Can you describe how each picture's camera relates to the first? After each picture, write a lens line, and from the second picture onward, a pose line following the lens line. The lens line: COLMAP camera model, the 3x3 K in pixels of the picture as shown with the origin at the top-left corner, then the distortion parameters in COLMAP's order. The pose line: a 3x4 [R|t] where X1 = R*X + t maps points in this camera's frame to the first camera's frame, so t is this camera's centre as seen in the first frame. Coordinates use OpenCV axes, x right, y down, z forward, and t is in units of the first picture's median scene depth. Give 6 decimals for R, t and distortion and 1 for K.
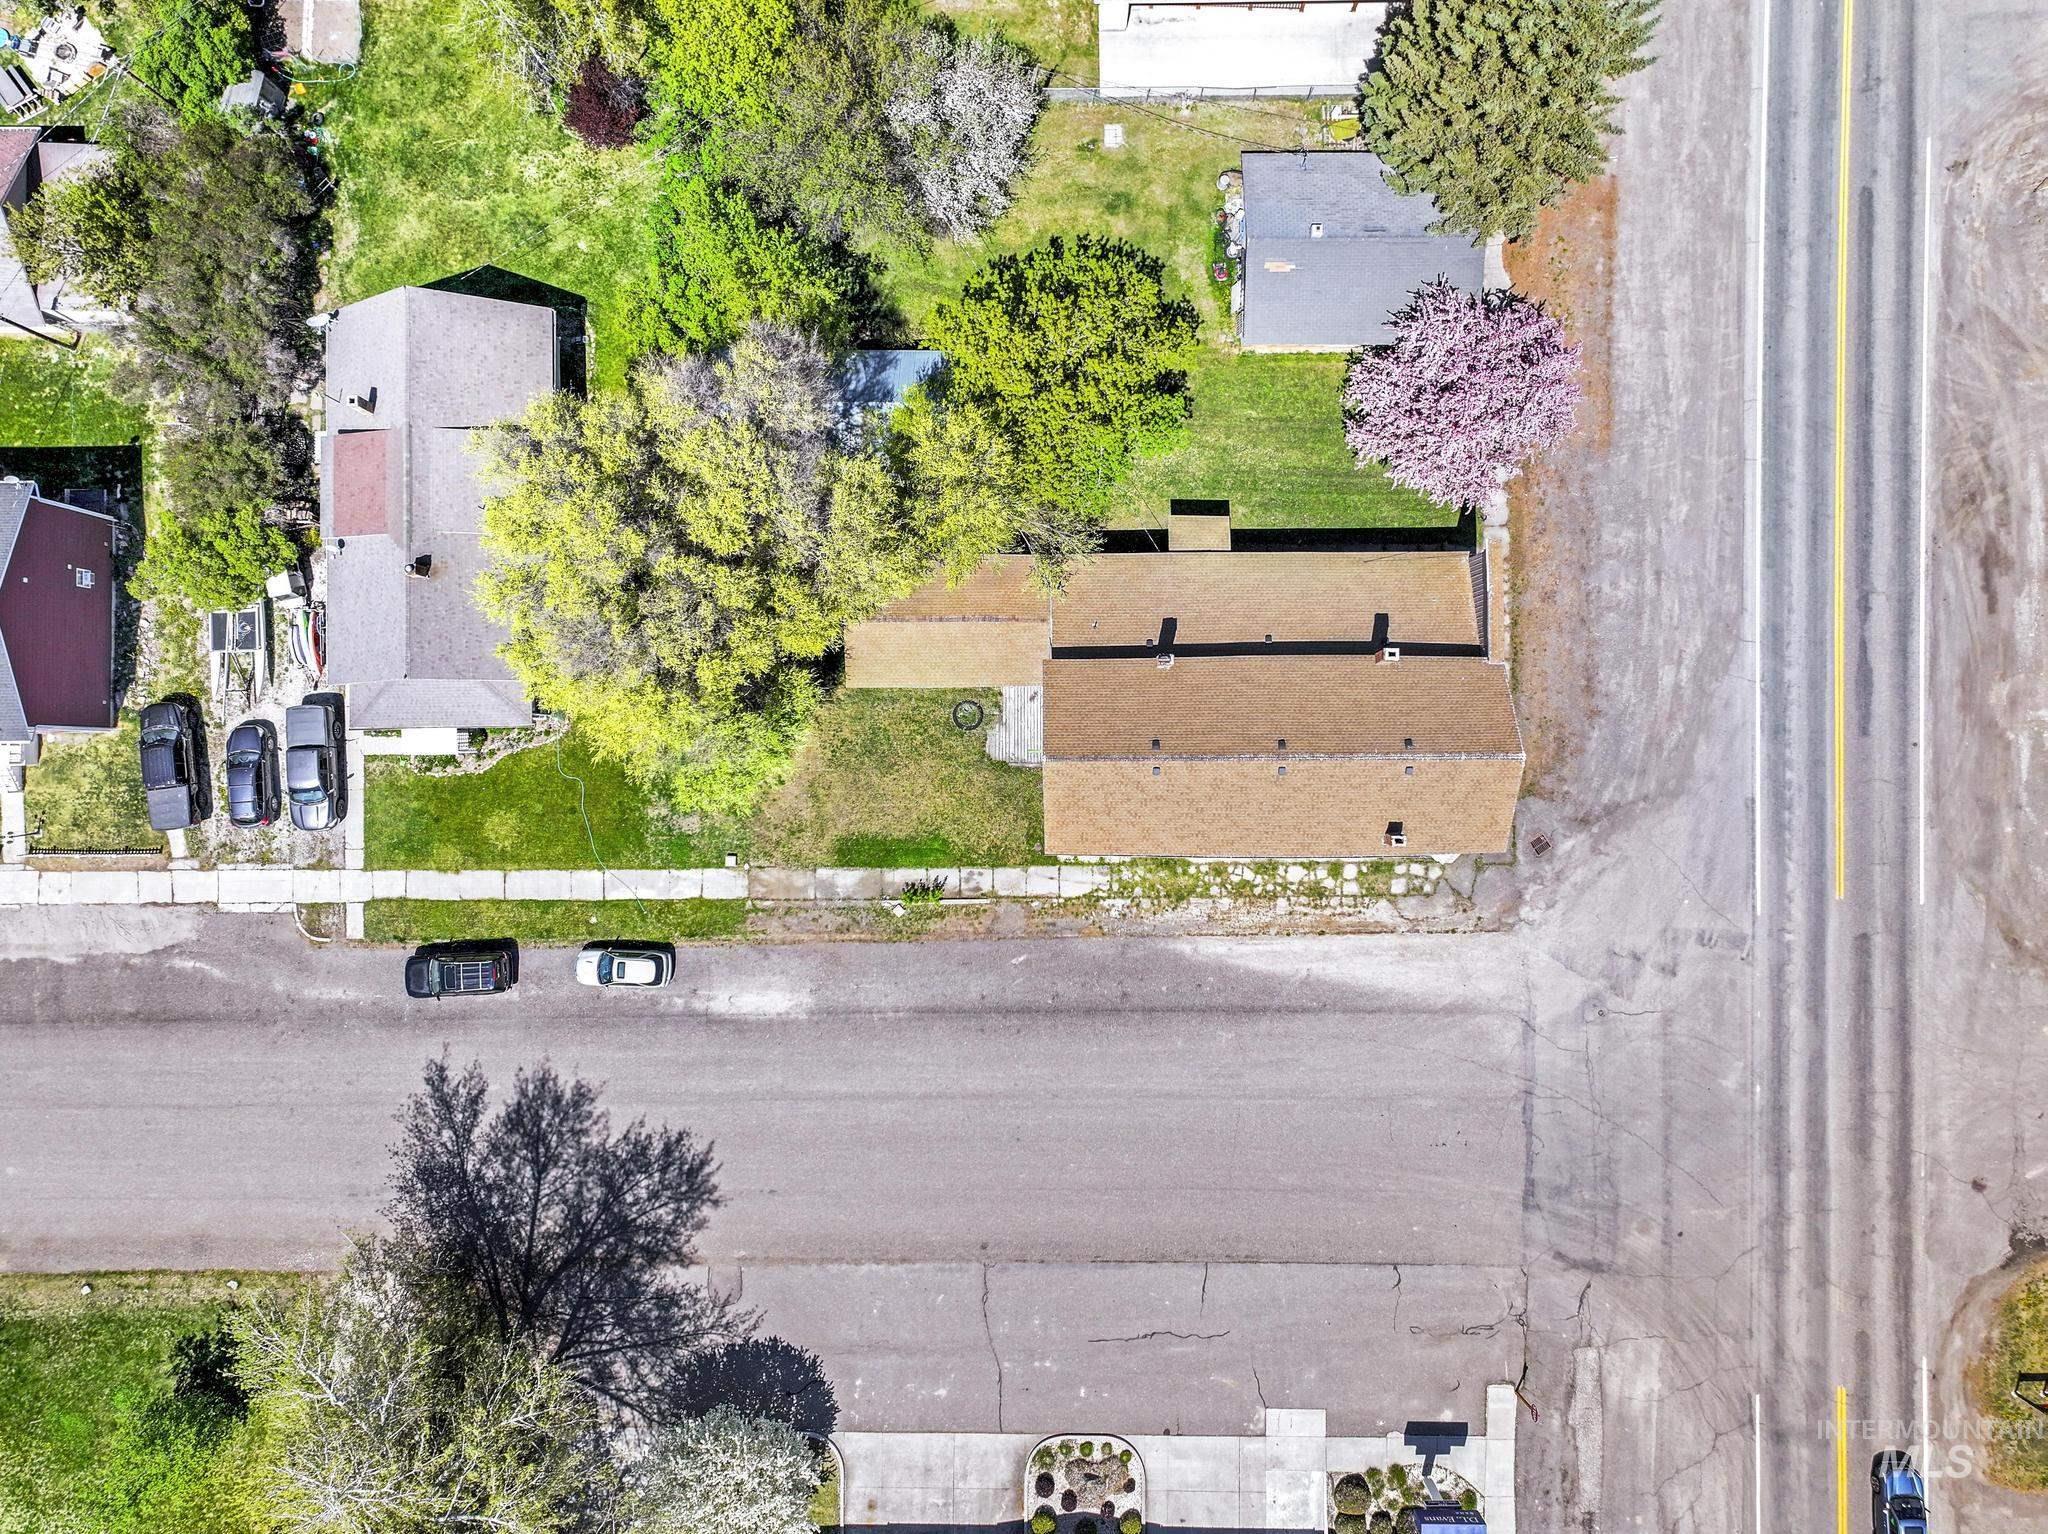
lens RADIAL K [[1438.0, 0, 1017.2], [0, 1438.0, 701.9], [0, 0, 1]] dist [-0.003938, 0.020284]
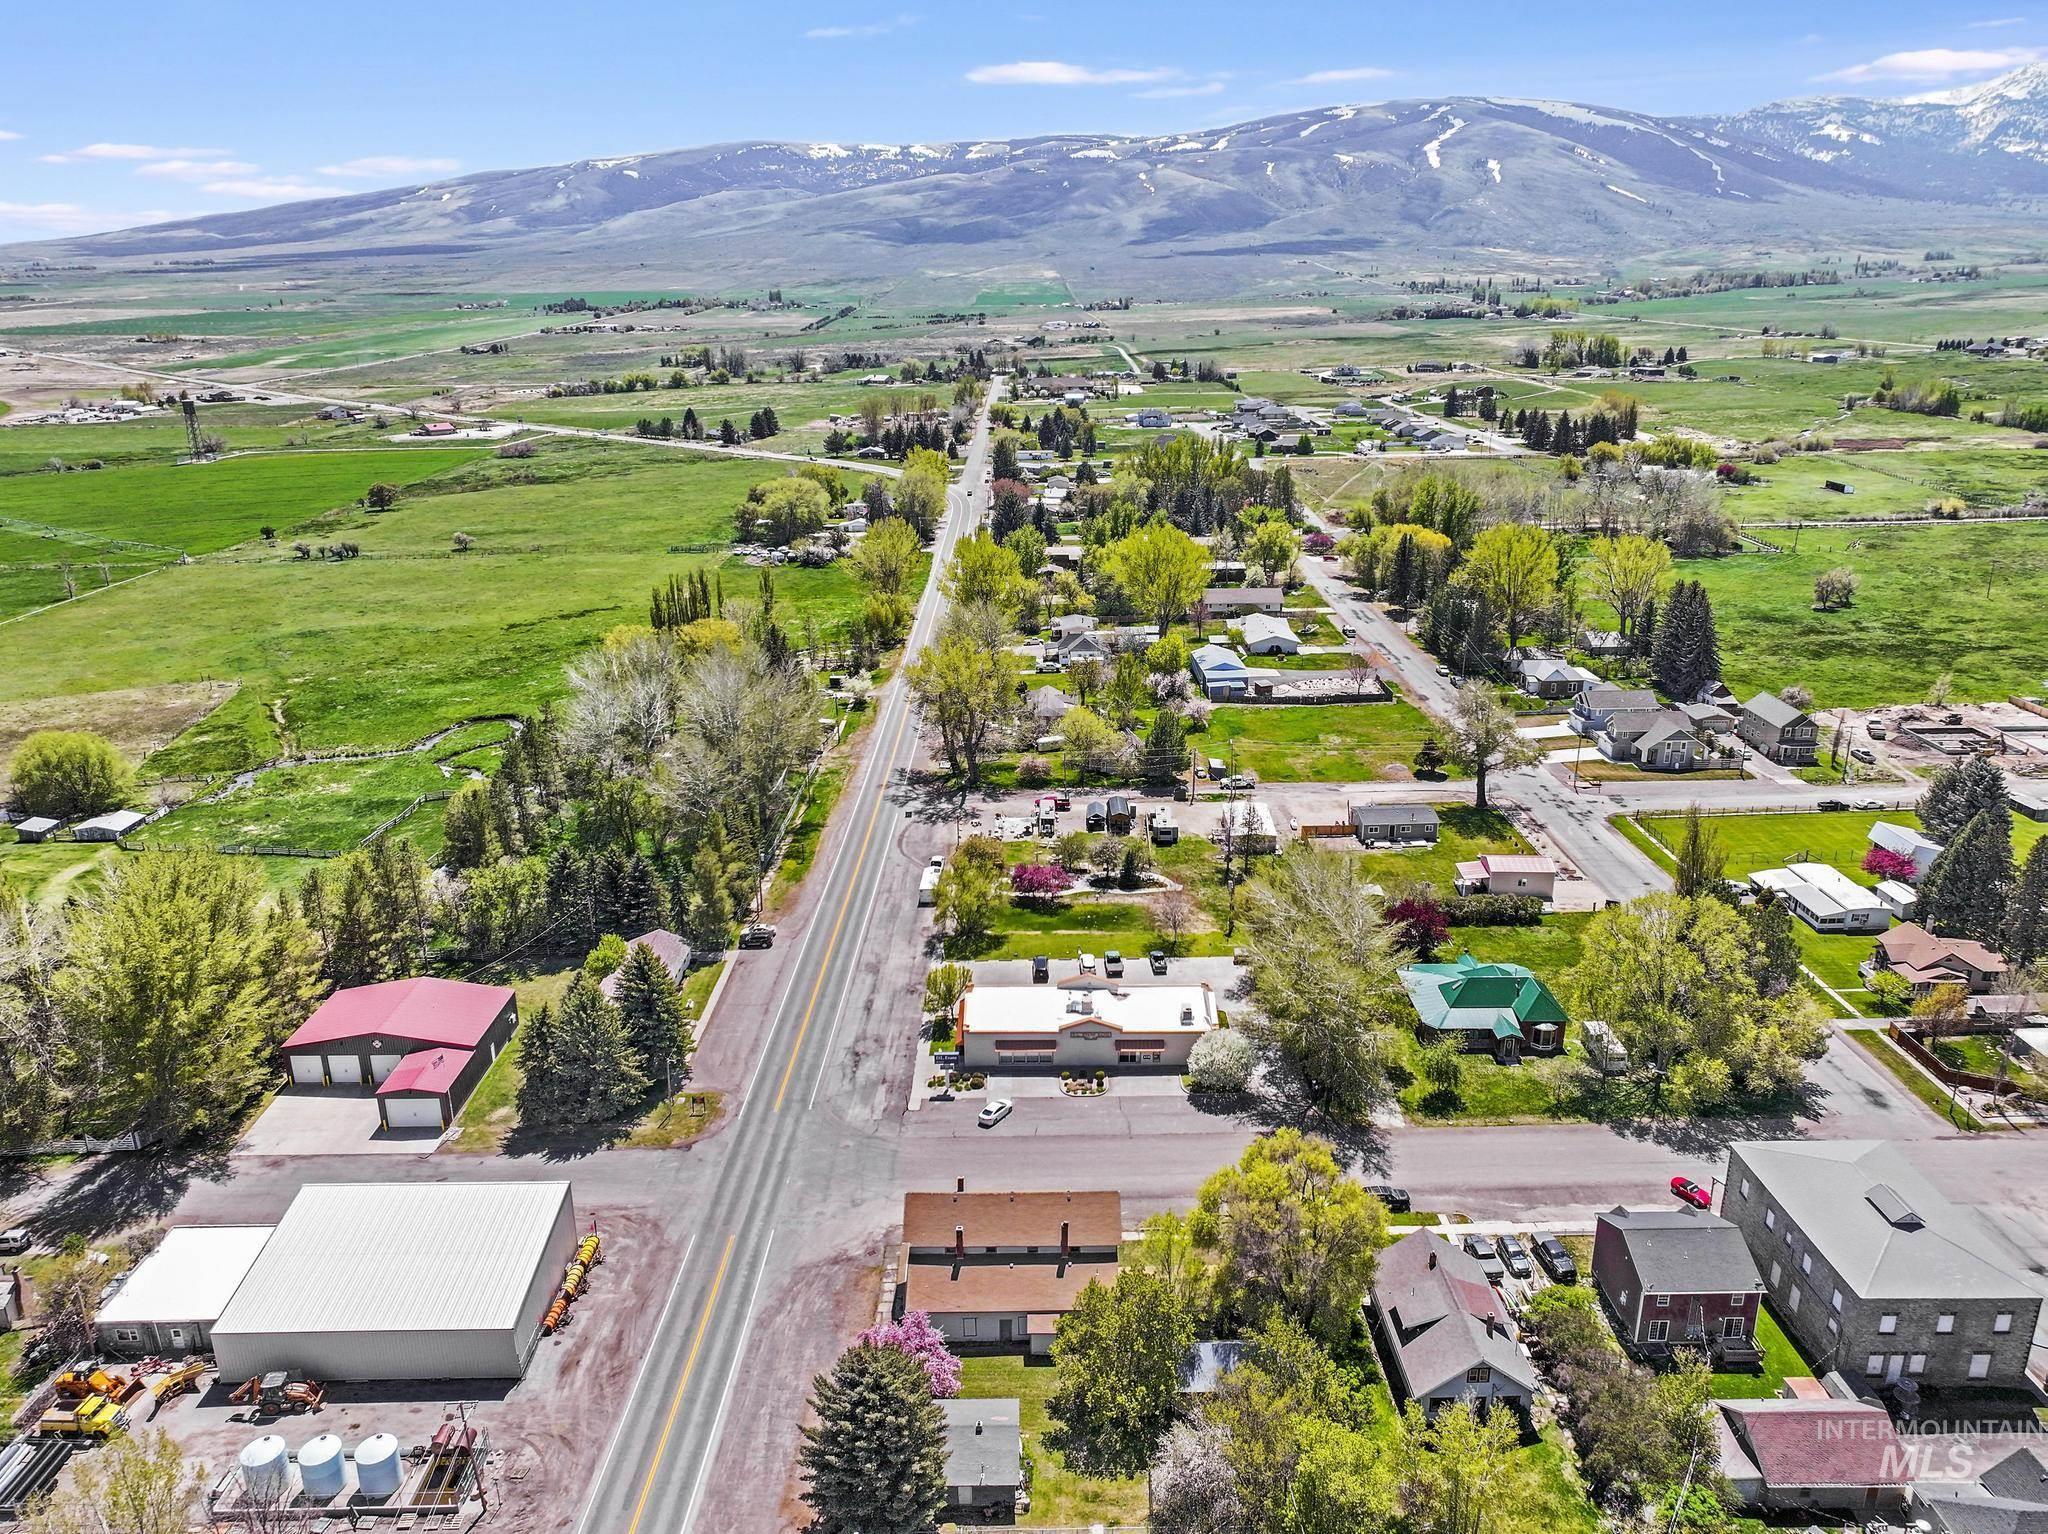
lens RADIAL K [[1438.0, 0, 1033.4], [0, 1438.0, 781.5], [0, 0, 1]] dist [-0.003938, 0.020284]
pose [[-0.999761, 0.021808, 0.001619, 0.117504], [-0.004814, -0.291711, 0.956494, -1.657518], [0.021332, 0.956258, 0.291746, -0.228038]]
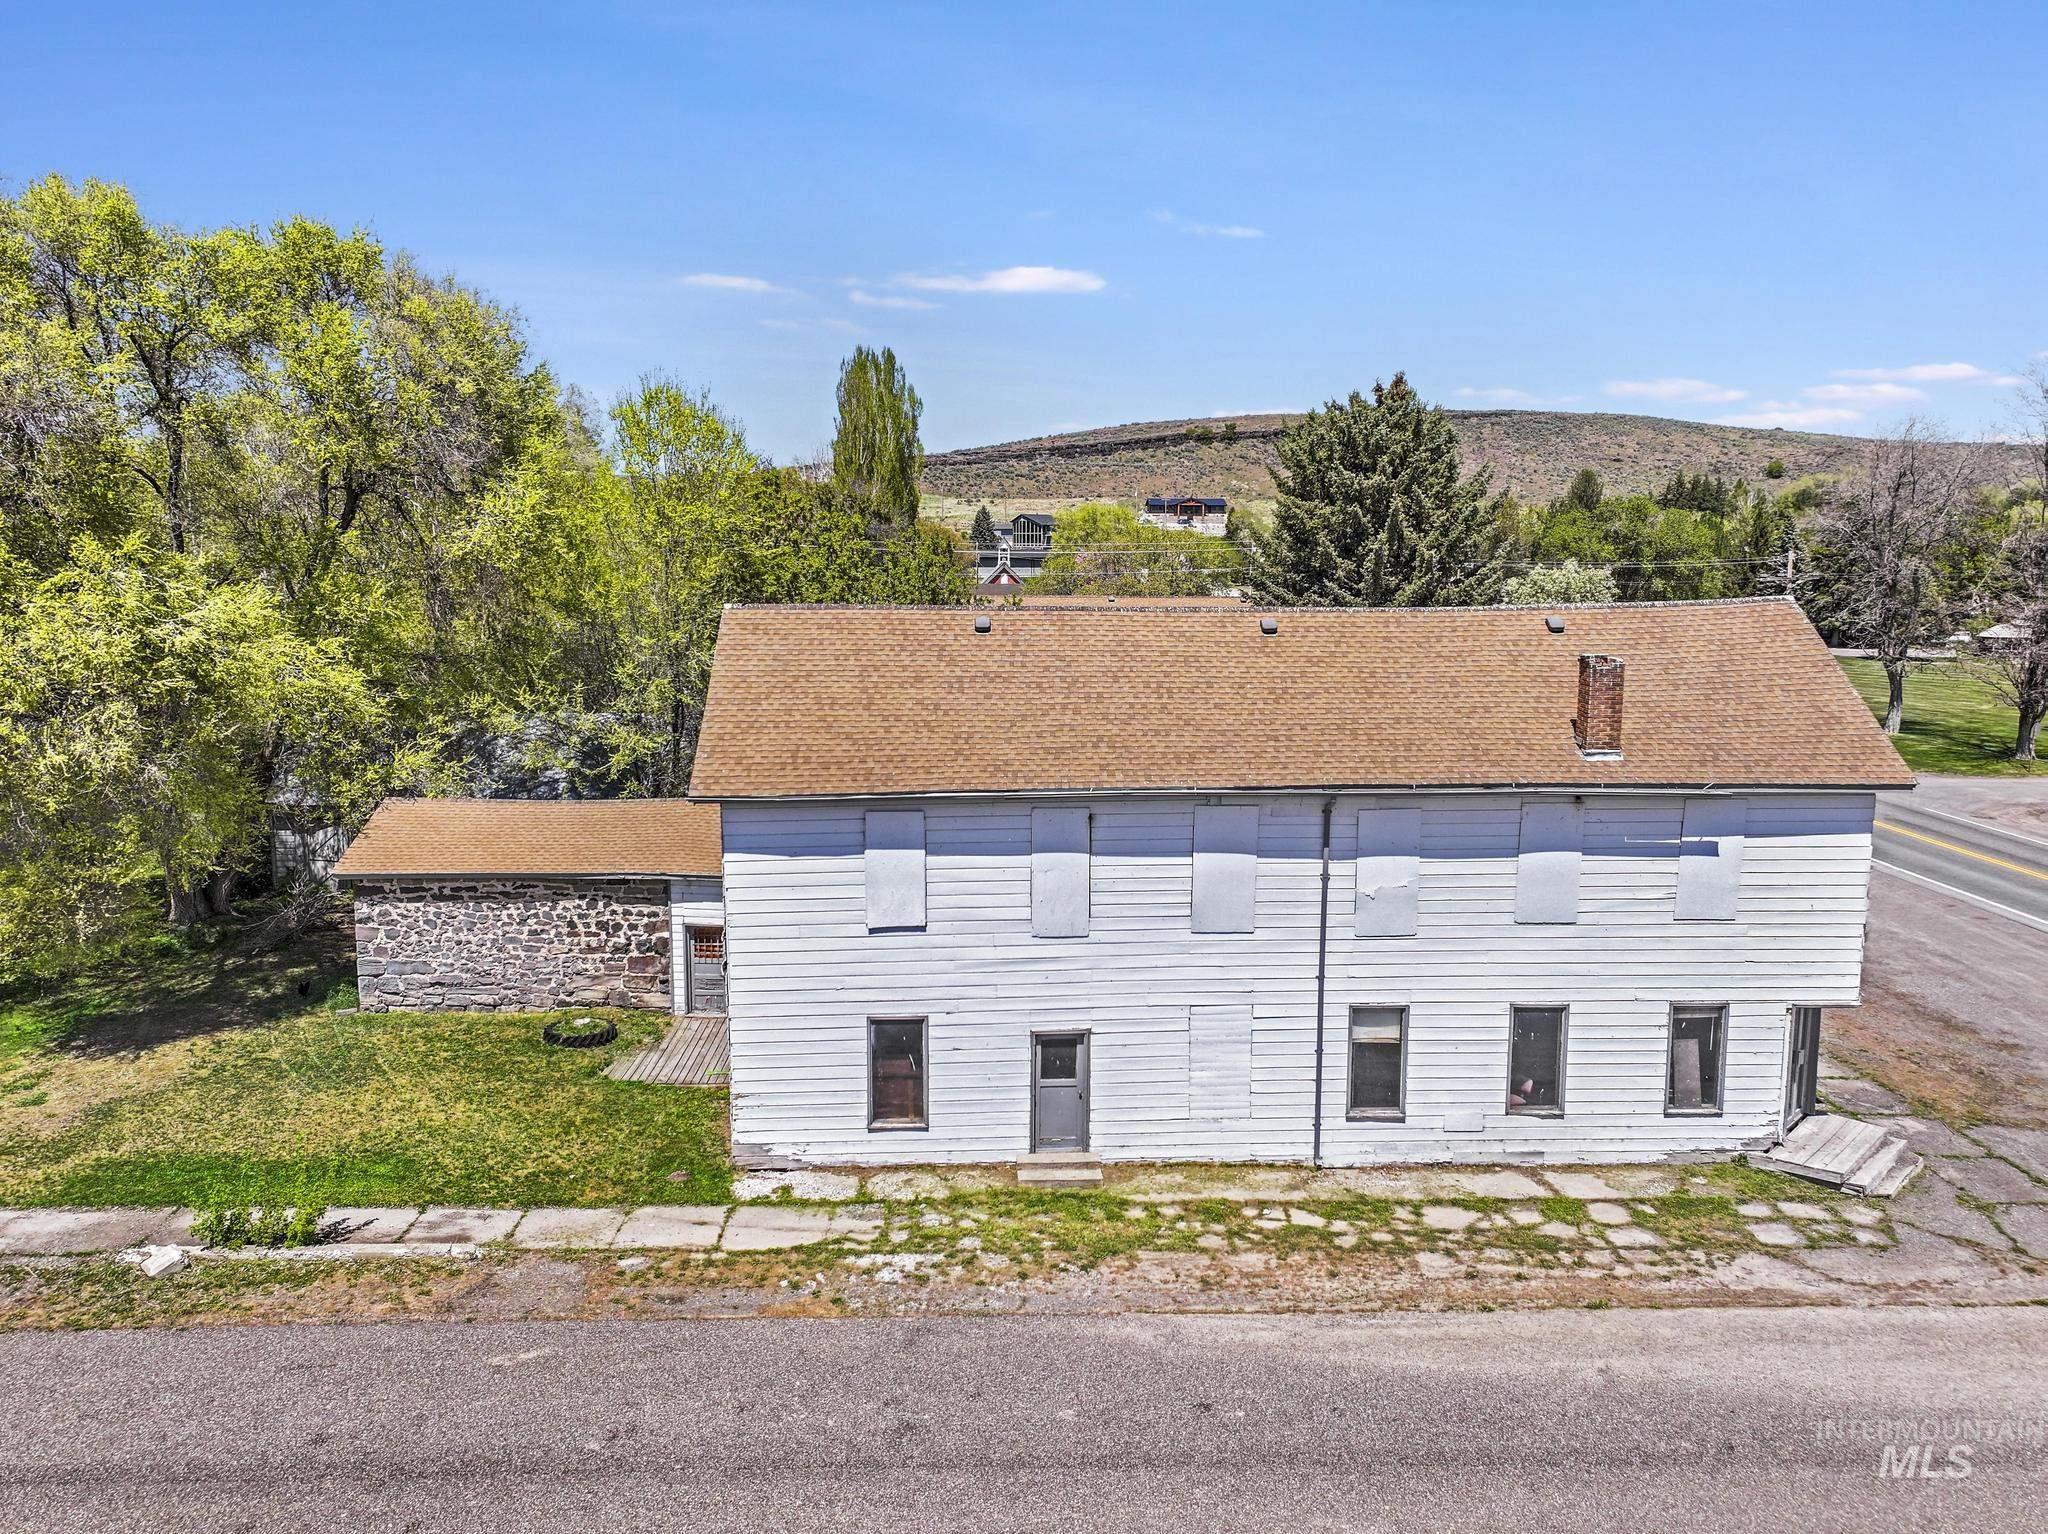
lens RADIAL K [[1438.0, 0, 1027.6], [0, 1438.0, 785.6], [0, 0, 1]] dist [-0.003938, 0.020284]
pose [[0.999502, 0.015087, 0.027731, 0.086615], [0.024353, 0.190475, -0.981390, 0.422757], [-0.020088, 0.981576, 0.190013, 0.842489]]
